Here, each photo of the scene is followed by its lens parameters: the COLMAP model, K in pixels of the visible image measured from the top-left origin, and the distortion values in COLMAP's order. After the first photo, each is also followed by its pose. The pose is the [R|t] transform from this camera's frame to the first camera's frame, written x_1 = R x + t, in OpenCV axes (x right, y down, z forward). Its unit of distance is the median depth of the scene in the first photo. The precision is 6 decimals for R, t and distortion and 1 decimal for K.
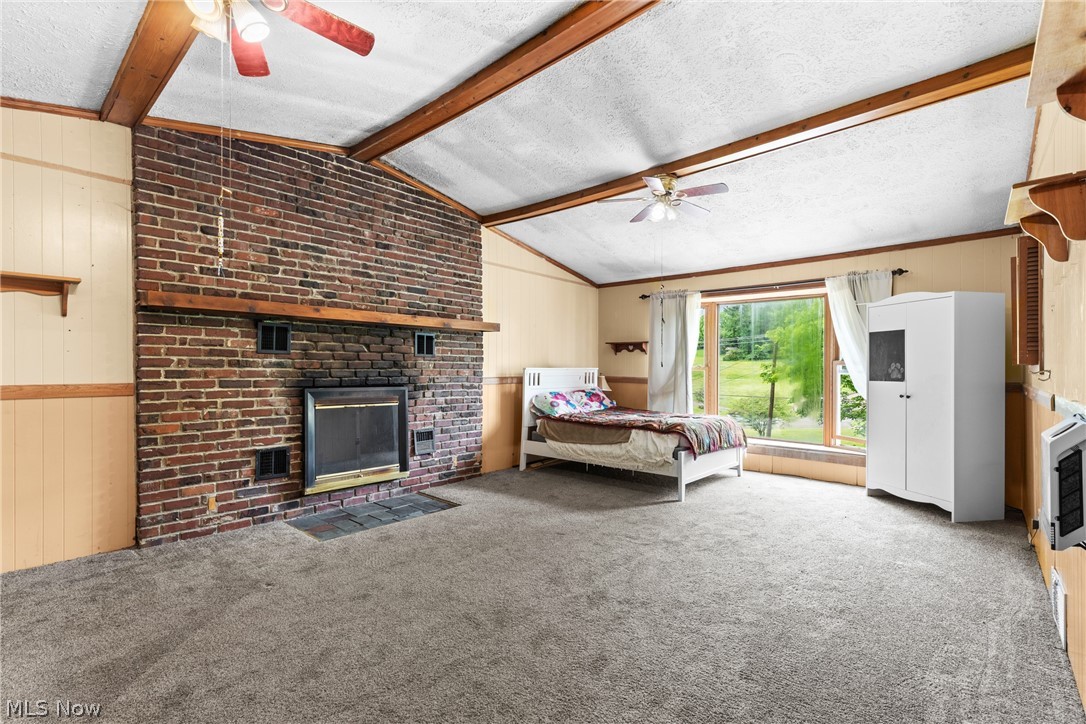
lens RADIAL K [[495.9, 0, 547.2], [0, 495.9, 360.7], [0, 0, 1]] dist [0.005217, 0.001442]
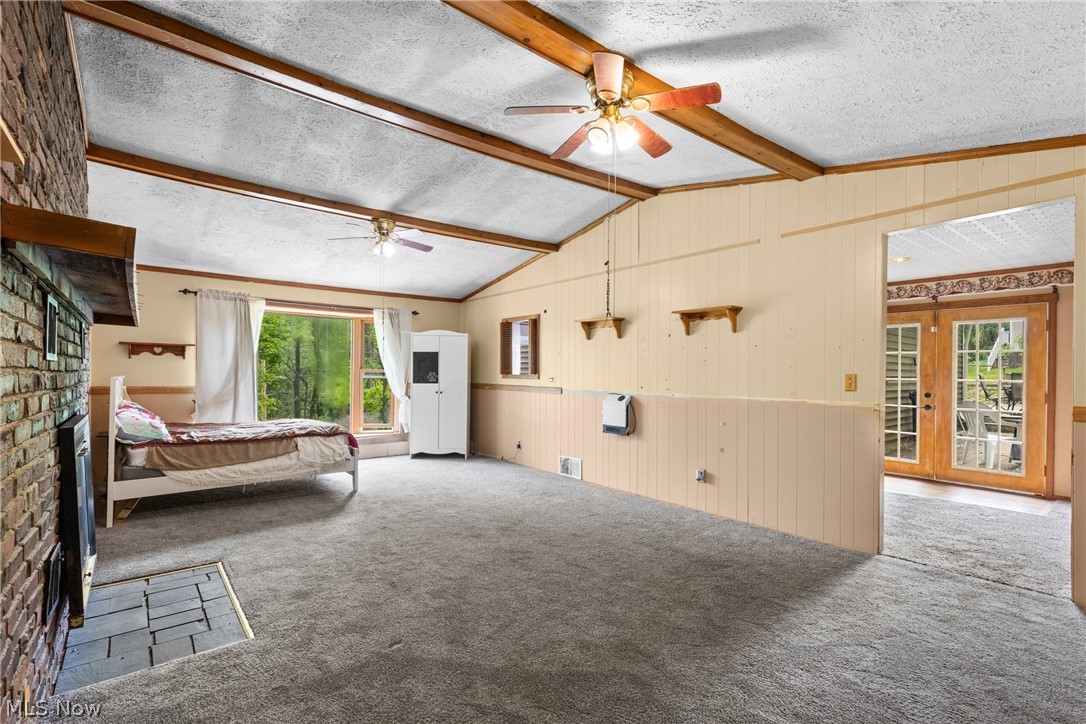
lens RADIAL K [[495.9, 0, 546.4], [0, 495.9, 370.1], [0, 0, 1]] dist [0.005217, 0.001442]
pose [[0.155765, -0.001730, 0.987793, -0.765145], [-0.021901, 0.999747, 0.005205, -0.016702], [-0.987551, -0.022445, 0.155688, 0.349515]]
